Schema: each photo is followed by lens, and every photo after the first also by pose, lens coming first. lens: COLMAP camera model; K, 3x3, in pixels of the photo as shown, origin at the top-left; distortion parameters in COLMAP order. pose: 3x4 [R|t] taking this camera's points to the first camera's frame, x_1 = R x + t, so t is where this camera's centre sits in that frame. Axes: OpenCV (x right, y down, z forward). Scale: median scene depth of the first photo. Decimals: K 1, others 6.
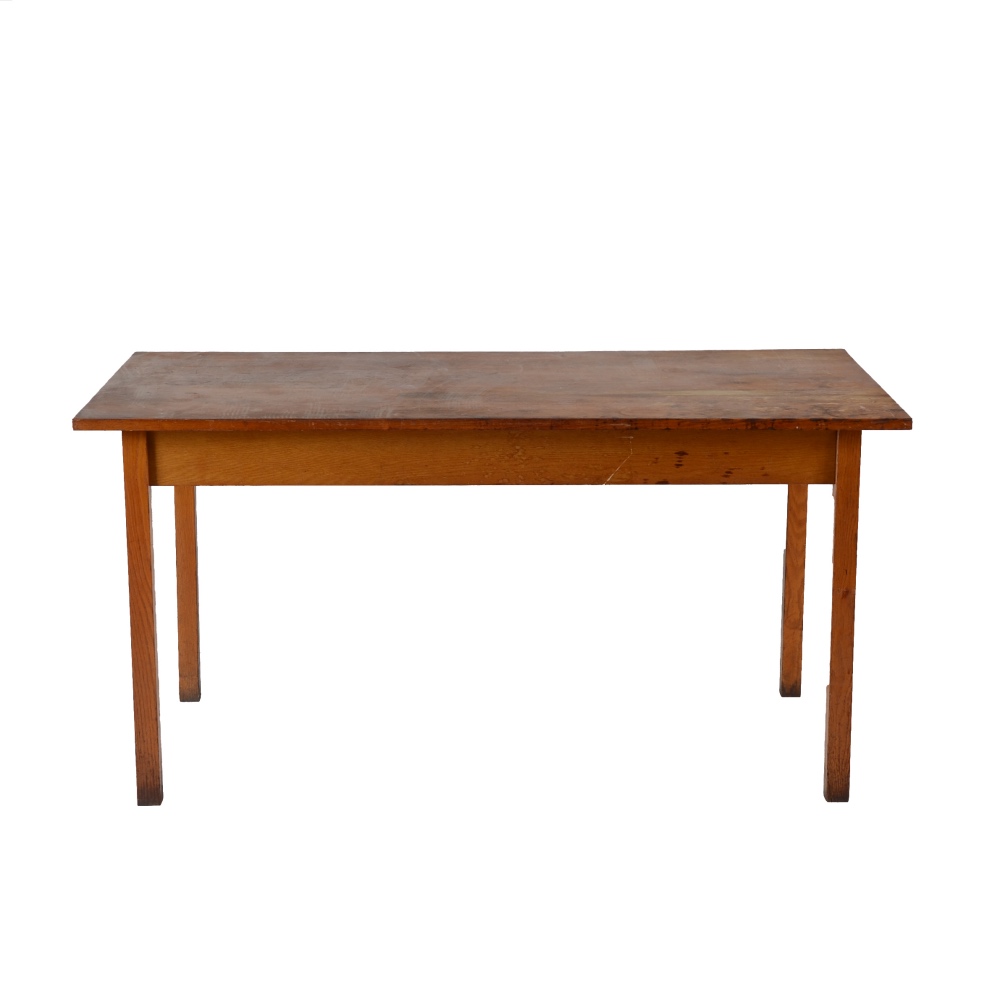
lens RADIAL K [[1987.5, 0, 500.2], [0, 1987.5, 499.7], [0, 0, 1]] dist [0.083468, 0.000000]
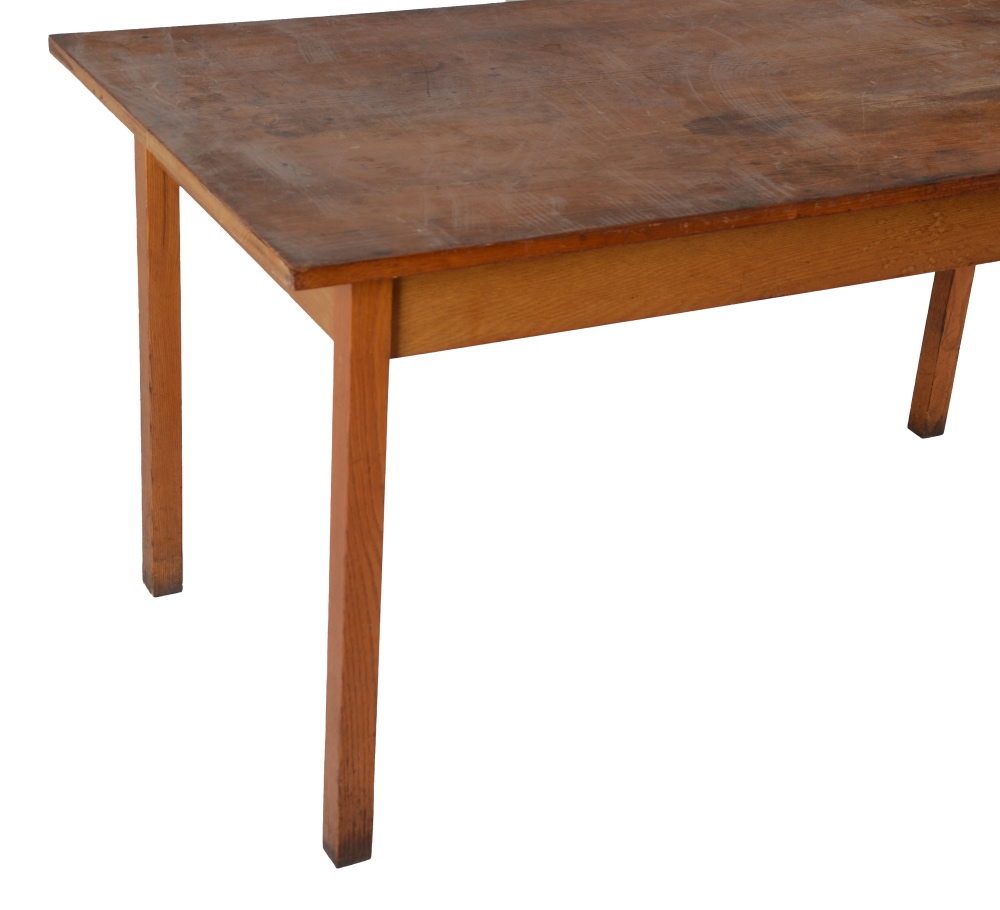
lens RADIAL K [[1941.3, 0, 499.4], [0, 1941.3, 456.8], [0, 0, 1]] dist [0.227602, 0.000000]
pose [[0.895134, -0.157790, 0.416937, -0.373435], [0.038739, 0.959258, 0.279863, -0.128876], [-0.444110, -0.234364, 0.864777, 0.520804]]
